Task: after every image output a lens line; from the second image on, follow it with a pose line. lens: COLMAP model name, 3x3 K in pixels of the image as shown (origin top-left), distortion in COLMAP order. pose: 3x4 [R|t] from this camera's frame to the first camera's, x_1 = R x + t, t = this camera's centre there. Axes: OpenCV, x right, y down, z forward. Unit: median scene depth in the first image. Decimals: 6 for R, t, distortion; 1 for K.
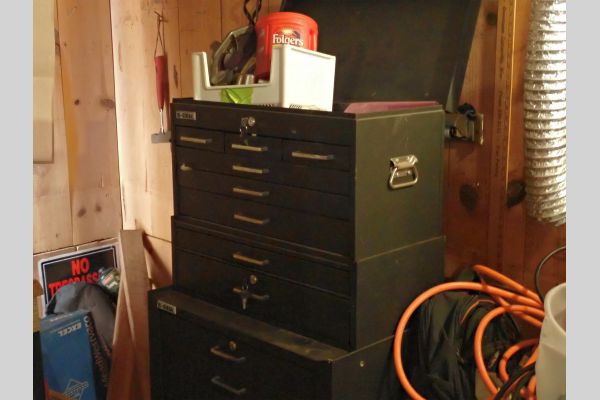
lens RADIAL K [[842.2, 0, 300.0], [0, 842.2, 200.0], [0, 0, 1]] dist [0.005811, -0.004875]
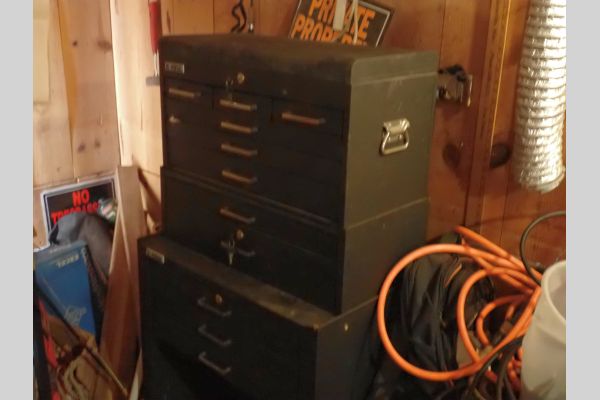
lens RADIAL K [[667.5, 0, 300.0], [0, 667.5, 200.0], [0, 0, 1]] dist [0.010886, 0.007451]
pose [[0.999080, 0.023859, 0.035645, -0.012843], [-0.028032, 0.992186, 0.121575, -0.047432], [-0.032466, -0.122463, 0.991942, 0.204743]]
